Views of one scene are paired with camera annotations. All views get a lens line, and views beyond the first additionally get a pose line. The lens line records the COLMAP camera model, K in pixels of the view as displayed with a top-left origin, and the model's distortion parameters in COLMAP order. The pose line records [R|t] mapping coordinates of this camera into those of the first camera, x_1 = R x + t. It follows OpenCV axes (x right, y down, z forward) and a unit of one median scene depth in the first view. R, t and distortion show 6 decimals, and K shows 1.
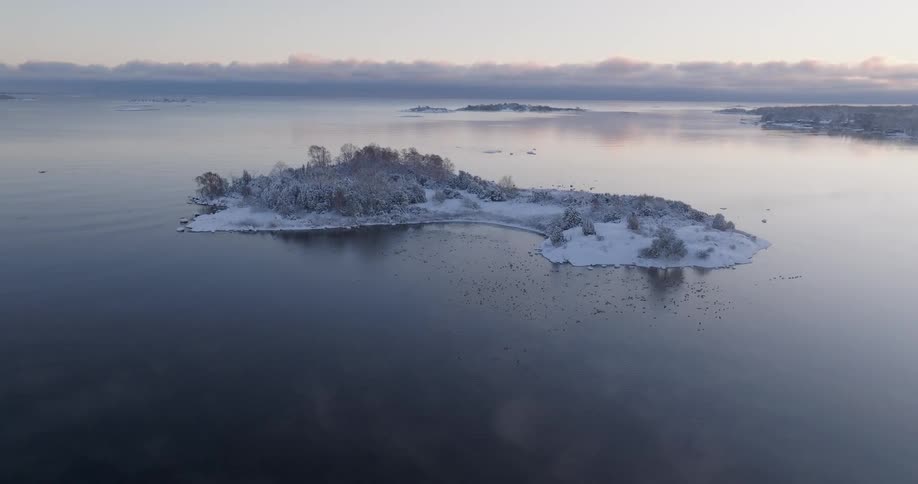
lens RADIAL K [[640.8, 0, 459.0], [0, 640.8, 242.0], [0, 0, 1]] dist [-0.004621, 0.020421]
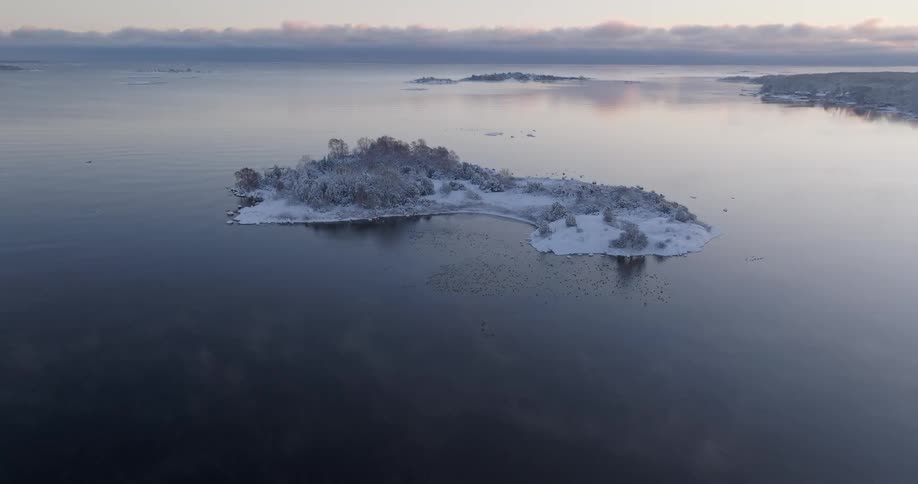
lens RADIAL K [[640.8, 0, 459.0], [0, 640.8, 242.0], [0, 0, 1]] dist [-0.004621, 0.020421]
pose [[0.999963, -0.004104, -0.007582, 0.001173], [0.004494, 0.998628, 0.052167, -0.038944], [0.007357, -0.052199, 0.998610, -0.174021]]
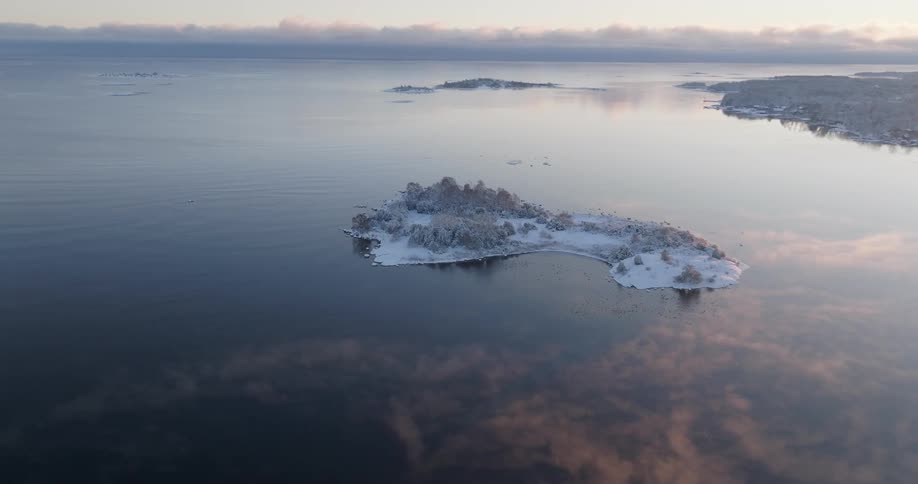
lens RADIAL K [[640.8, 0, 459.0], [0, 640.8, 242.0], [0, 0, 1]] dist [-0.004621, 0.020421]
pose [[0.998019, -0.019970, 0.059657, -0.290963], [0.016423, 0.998102, 0.059357, -0.145060], [-0.060730, -0.058260, 0.996453, -0.487617]]
